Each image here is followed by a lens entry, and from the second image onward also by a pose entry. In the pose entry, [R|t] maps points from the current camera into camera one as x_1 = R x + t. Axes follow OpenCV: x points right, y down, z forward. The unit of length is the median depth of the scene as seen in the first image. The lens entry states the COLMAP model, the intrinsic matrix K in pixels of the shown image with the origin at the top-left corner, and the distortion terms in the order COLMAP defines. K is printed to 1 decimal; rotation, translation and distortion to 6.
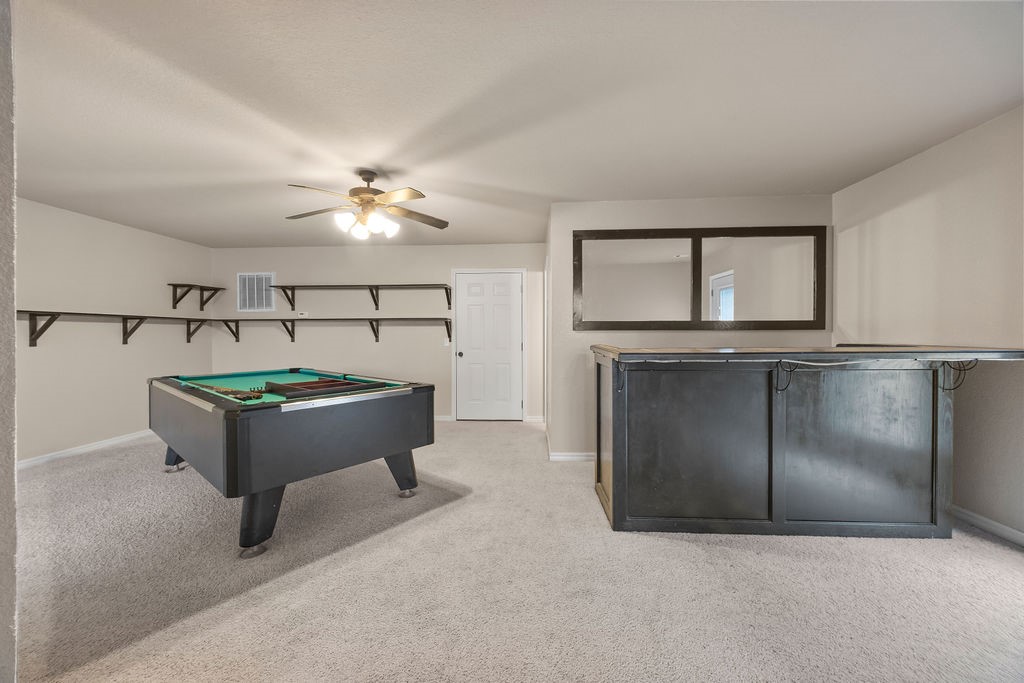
lens RADIAL K [[390.3, 0, 506.1], [0, 390.3, 332.9], [0, 0, 1]] dist [-0.003010, 0.000110]
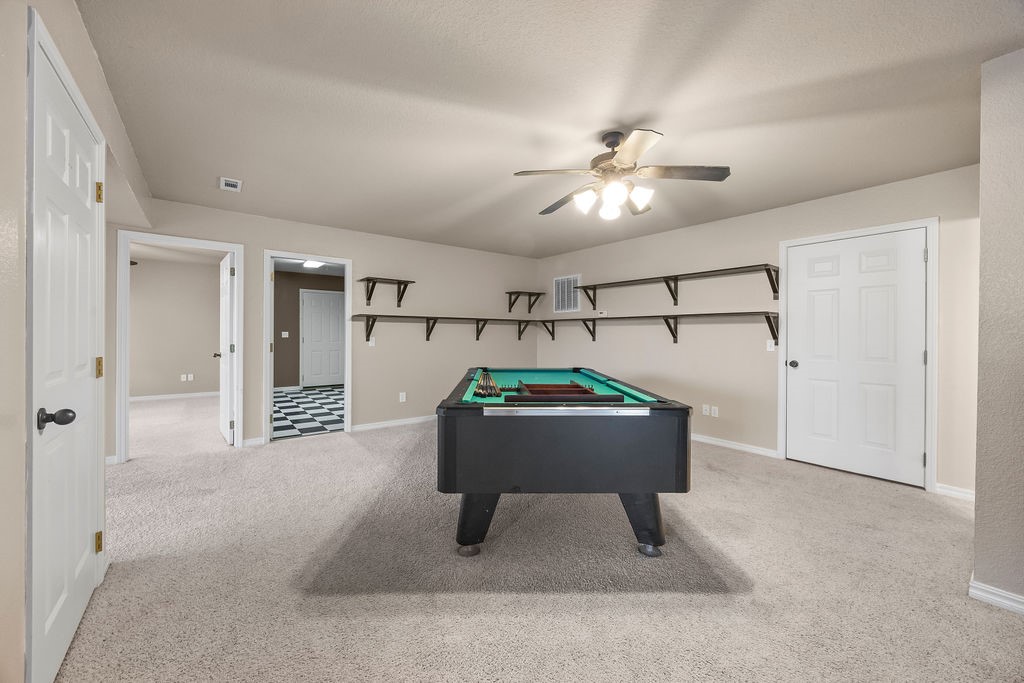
lens RADIAL K [[390.3, 0, 506.1], [0, 390.3, 332.9], [0, 0, 1]] dist [-0.003010, 0.000110]
pose [[0.654969, 0.004565, -0.755642, 0.094602], [-0.004916, 0.999986, 0.001780, 0.001720], [0.755640, 0.002549, 0.654982, 0.237766]]
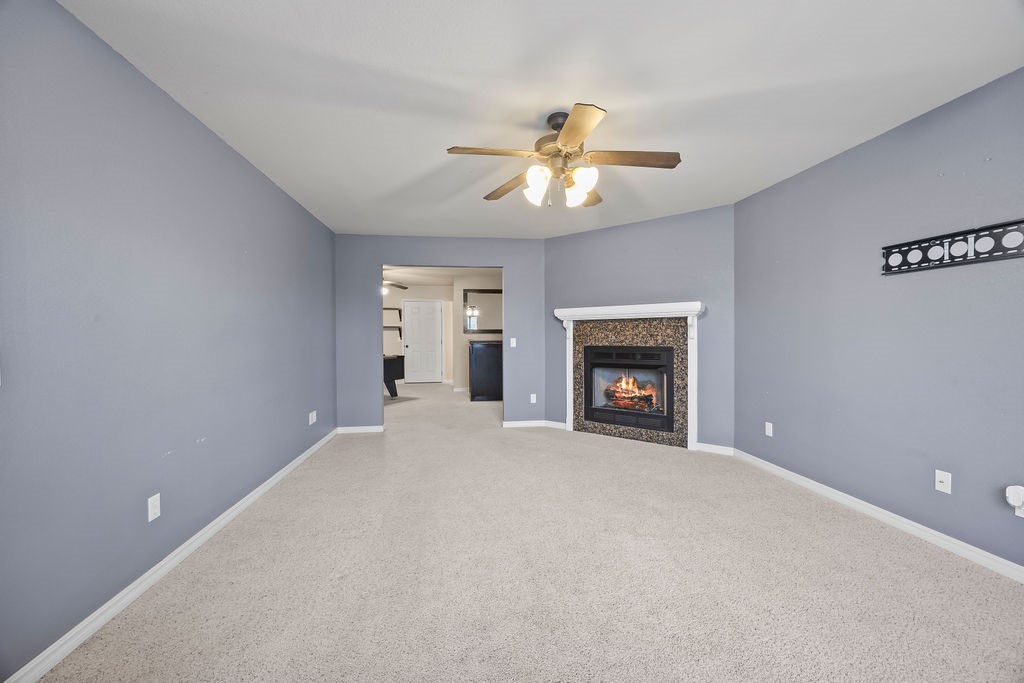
lens RADIAL K [[390.3, 0, 506.1], [0, 390.3, 332.9], [0, 0, 1]] dist [-0.003010, 0.000110]
pose [[0.981844, -0.002224, 0.189677, -0.012993], [0.003041, 0.999987, -0.004019, 0.001649], [-0.189665, 0.004523, 0.981838, -1.181678]]
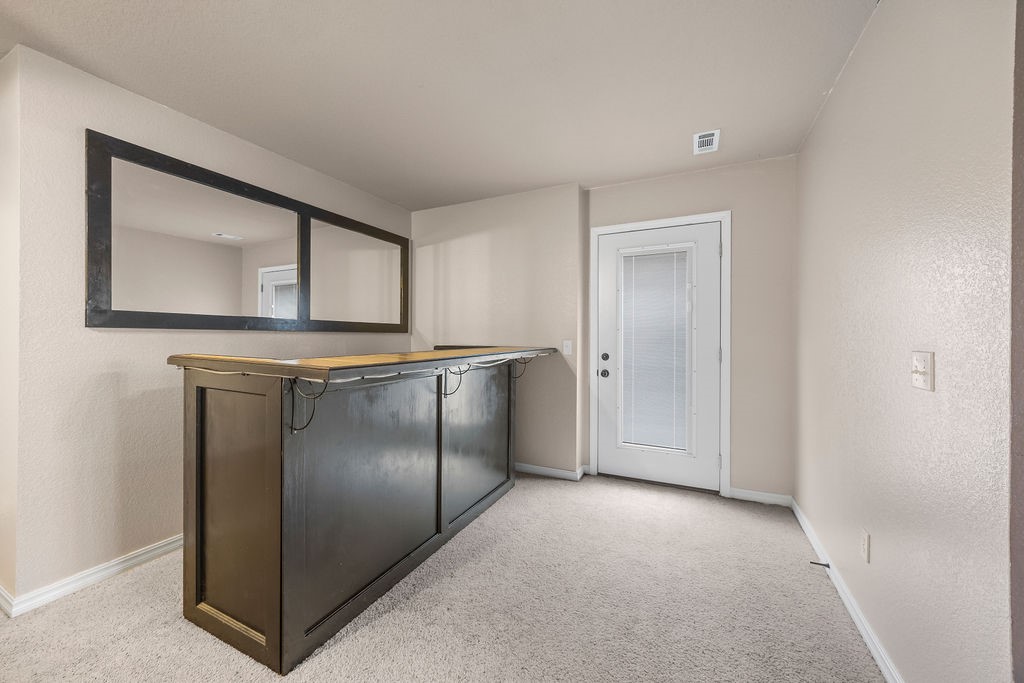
lens RADIAL K [[387.1, 0, 508.1], [0, 387.1, 336.9], [0, 0, 1]] dist [-0.001516, 0.000070]
pose [[0.379861, 0.005126, 0.925029, -0.081822], [-0.008458, 0.999962, -0.002068, 0.002529], [-0.925005, -0.007039, 0.379890, 0.298769]]
